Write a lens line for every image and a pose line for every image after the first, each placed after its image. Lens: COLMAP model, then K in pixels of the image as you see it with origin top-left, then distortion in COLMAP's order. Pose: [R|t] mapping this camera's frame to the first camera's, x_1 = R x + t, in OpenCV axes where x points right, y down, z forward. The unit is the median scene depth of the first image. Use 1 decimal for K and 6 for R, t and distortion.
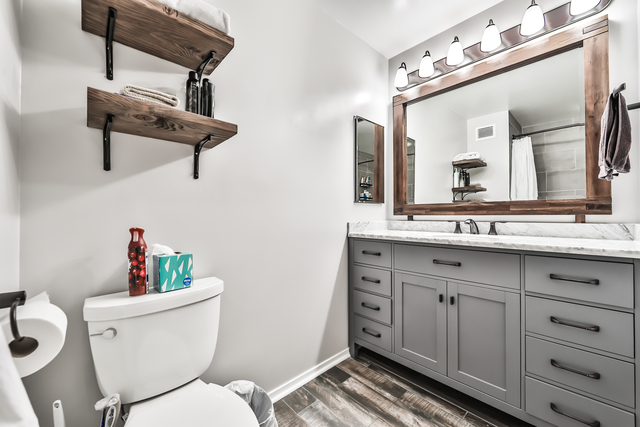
lens RADIAL K [[251.8, 0, 319.4], [0, 251.8, 211.9], [0, 0, 1]] dist [-0.008790, 0.001630]
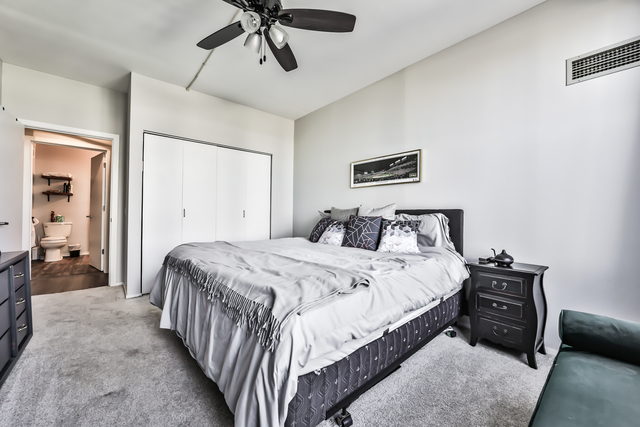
lens RADIAL K [[251.8, 0, 322.5], [0, 251.8, 209.8], [0, 0, 1]] dist [-0.008790, 0.001630]
pose [[0.999555, 0.004025, -0.029549, 5.792843], [-0.003710, 0.999936, 0.010709, -0.063582], [0.029590, -0.010595, 0.999506, -4.704377]]
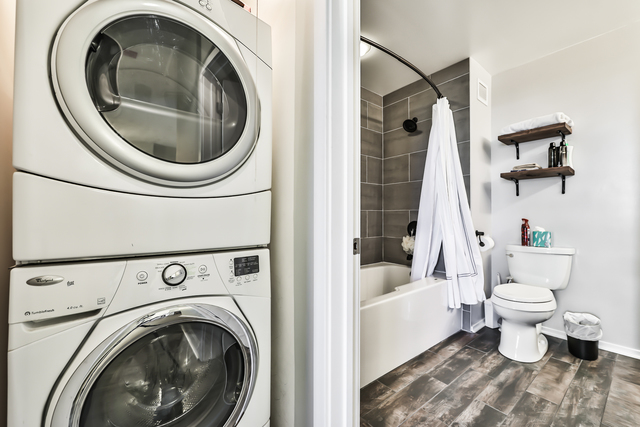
lens RADIAL K [[251.8, 0, 322.1], [0, 251.8, 212.0], [0, 0, 1]] dist [-0.008790, 0.001630]
pose [[-0.090467, -0.016355, -0.995765, 1.841858], [0.016391, 0.999705, -0.017909, 0.006550], [0.995765, -0.017942, -0.090172, -0.742766]]
